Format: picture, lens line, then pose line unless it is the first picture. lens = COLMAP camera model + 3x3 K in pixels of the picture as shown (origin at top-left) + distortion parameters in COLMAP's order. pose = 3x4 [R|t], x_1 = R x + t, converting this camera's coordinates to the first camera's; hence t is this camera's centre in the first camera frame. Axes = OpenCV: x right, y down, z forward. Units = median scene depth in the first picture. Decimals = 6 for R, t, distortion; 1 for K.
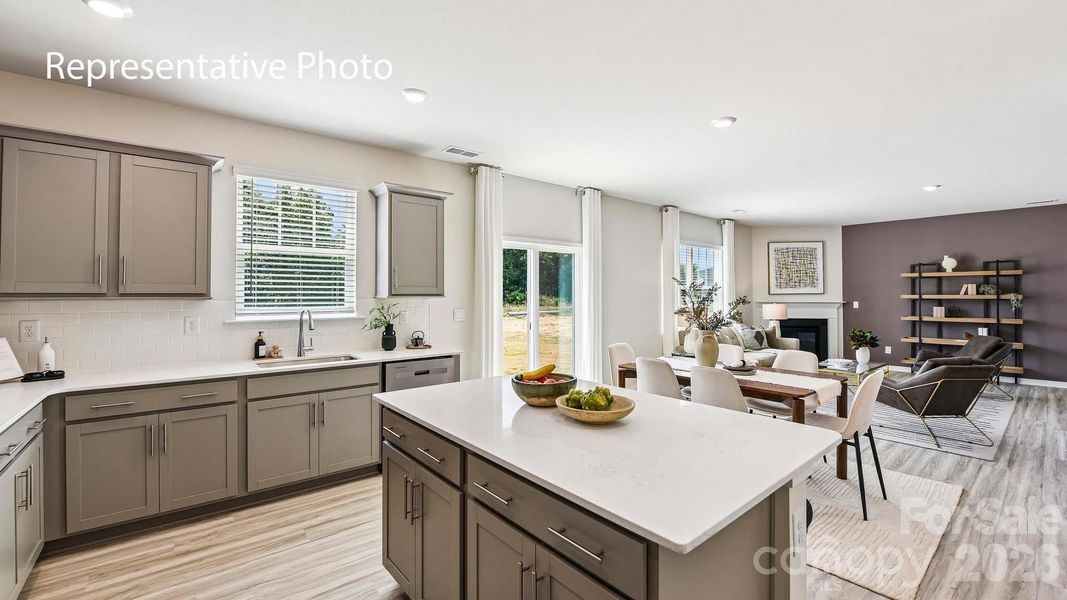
lens RADIAL K [[438.8, 0, 527.7], [0, 438.8, 291.1], [0, 0, 1]] dist [-0.003857, -0.000803]
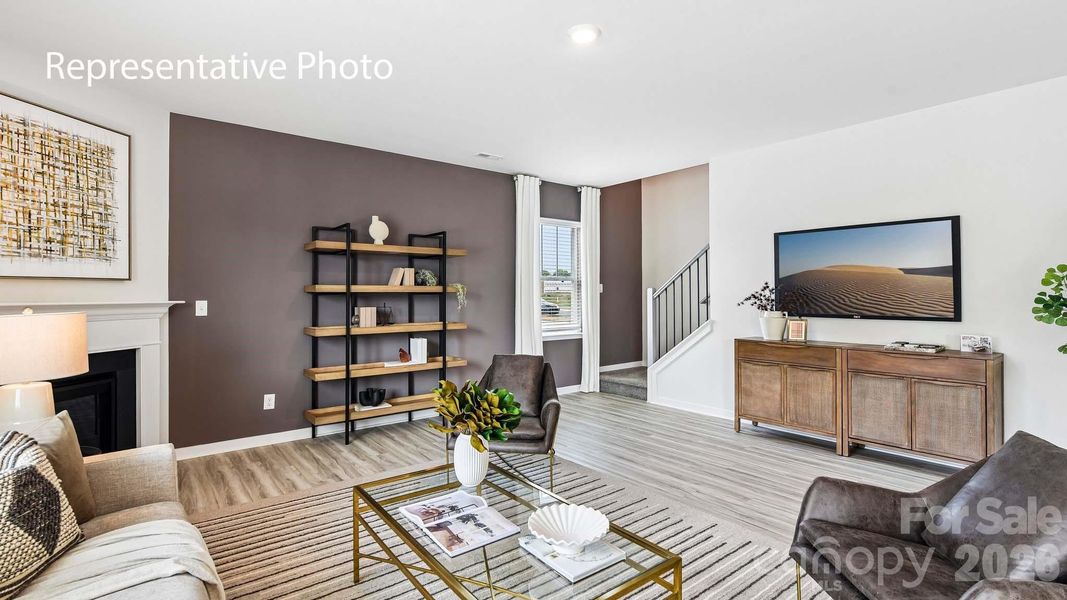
lens RADIAL K [[487.0, 0, 538.6], [0, 487.0, 295.5], [0, 0, 1]] dist [-0.020649, -0.000858]
pose [[0.012109, -0.000886, 0.999926, 0.336080], [-0.004110, 0.999991, 0.000935, 0.019767], [-0.999918, -0.004121, 0.012105, 0.777980]]
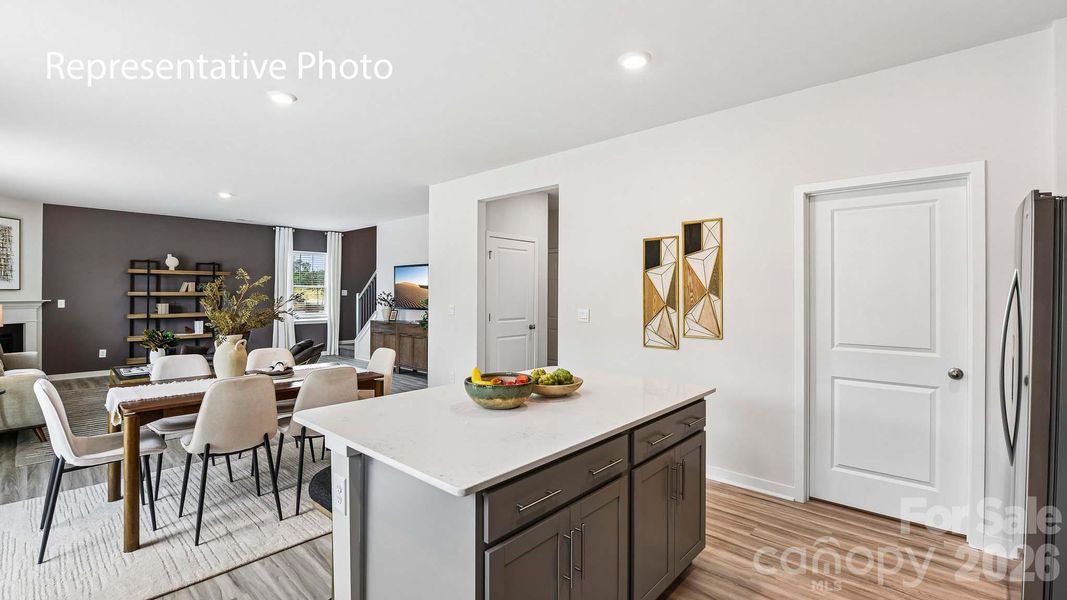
lens RADIAL K [[471.2, 0, 528.1], [0, 471.2, 291.7], [0, 0, 1]] dist [-0.004174, -0.000666]
pose [[-0.124394, 0.004236, 0.992224, -0.260015], [-0.009917, 0.999936, -0.005512, 0.005845], [-0.992183, -0.010526, -0.124344, 0.287658]]
